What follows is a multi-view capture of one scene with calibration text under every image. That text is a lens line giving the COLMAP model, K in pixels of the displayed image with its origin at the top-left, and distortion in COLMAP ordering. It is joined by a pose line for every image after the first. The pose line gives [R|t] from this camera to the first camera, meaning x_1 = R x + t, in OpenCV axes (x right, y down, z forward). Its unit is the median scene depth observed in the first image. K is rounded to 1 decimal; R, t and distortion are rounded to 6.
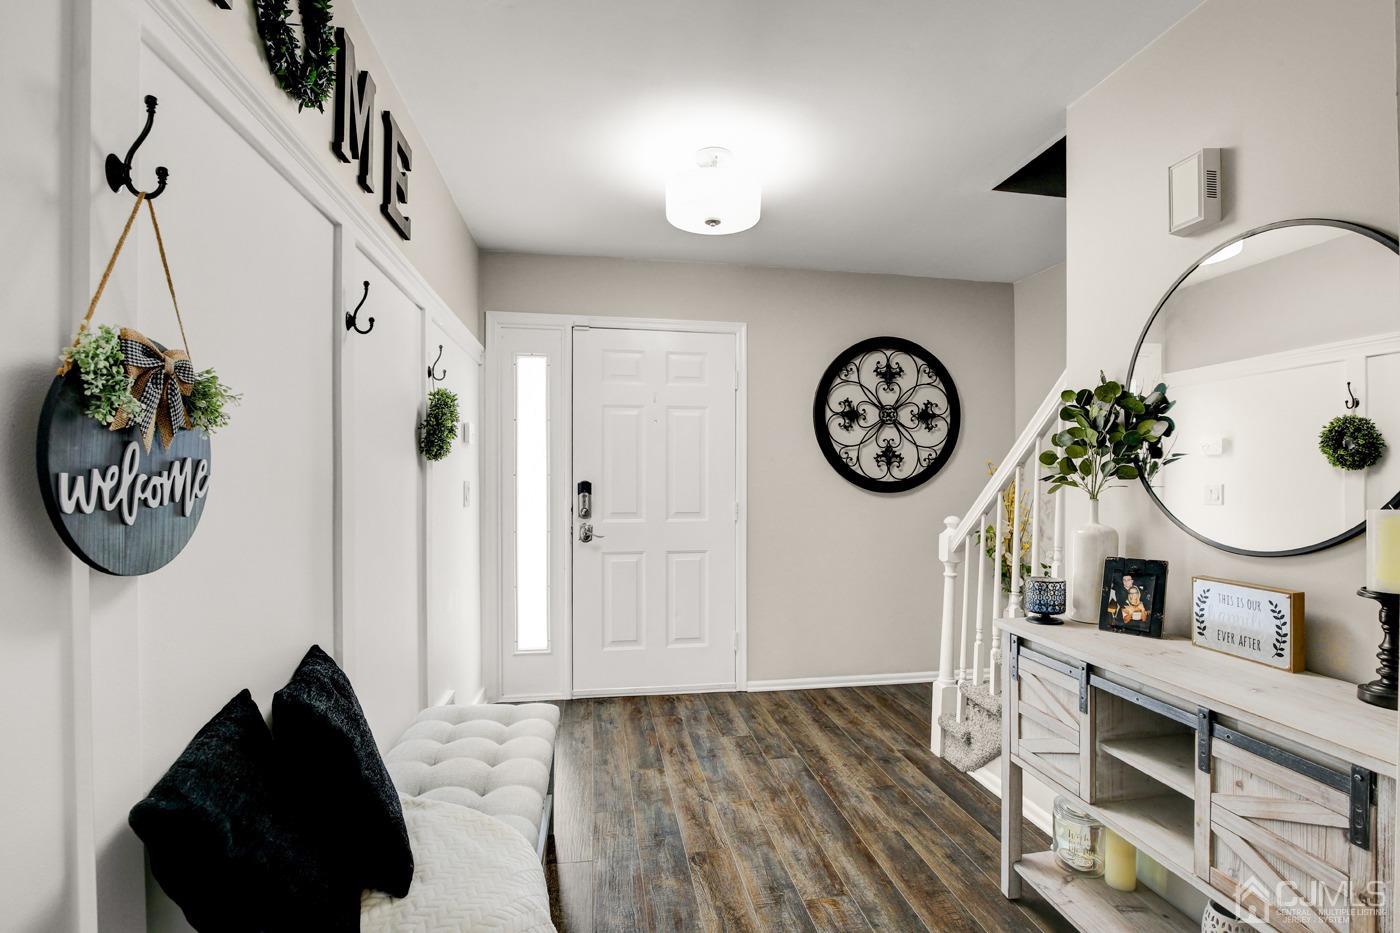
lens RADIAL K [[637.8, 0, 702.1], [0, 637.8, 467.9], [0, 0, 1]] dist [-0.038176, 0.005851]
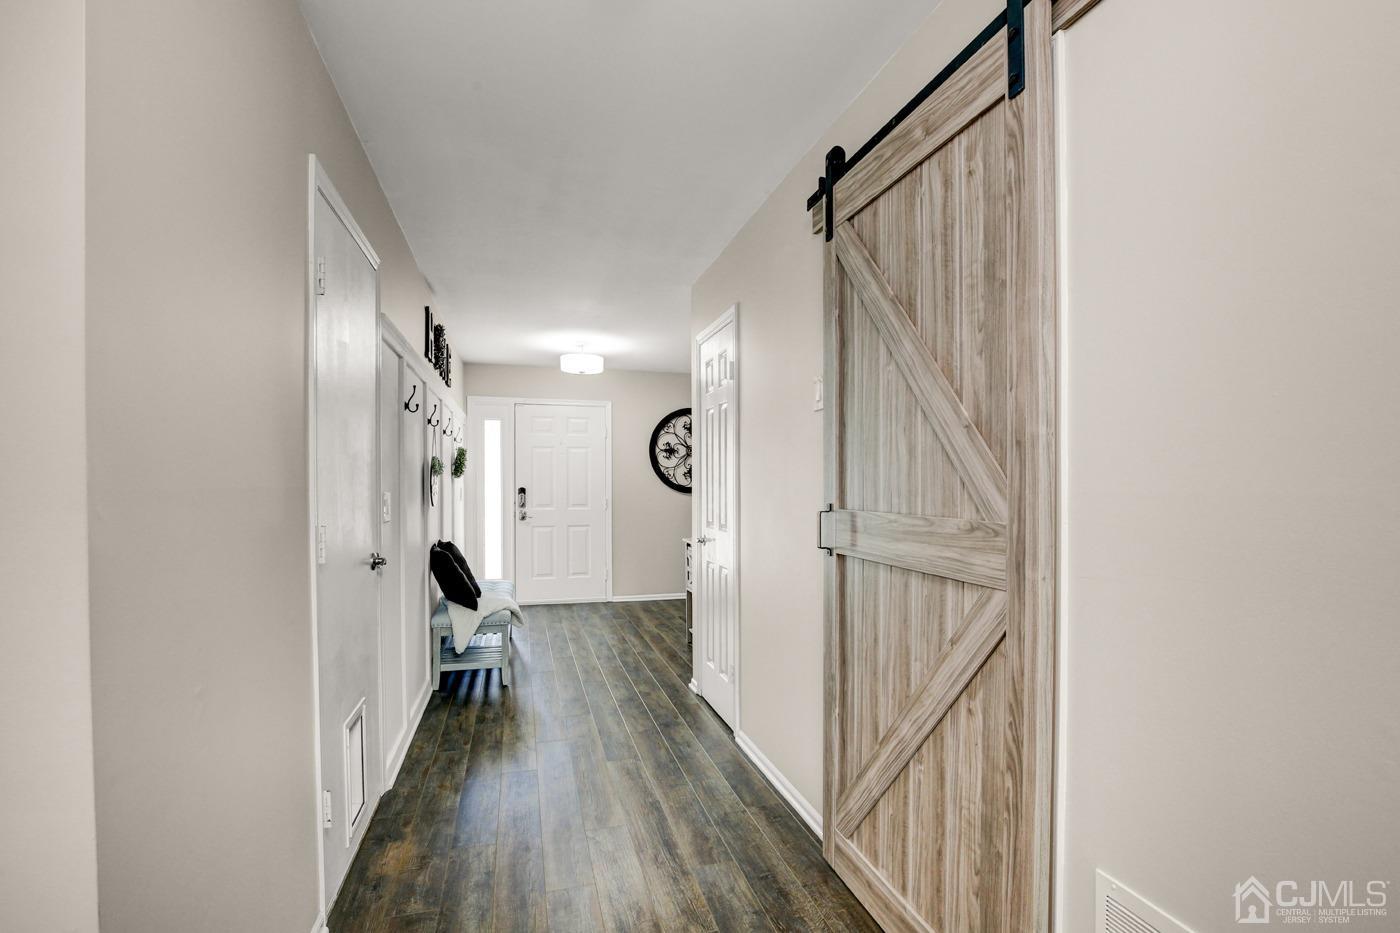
lens RADIAL K [[637.8, 0, 695.3], [0, 637.8, 481.1], [0, 0, 1]] dist [-0.038176, 0.005851]
pose [[0.994894, -0.001706, 0.100912, 0.127691], [0.001223, 0.999987, 0.004851, -0.005641], [-0.100919, -0.004703, 0.994884, -0.872630]]
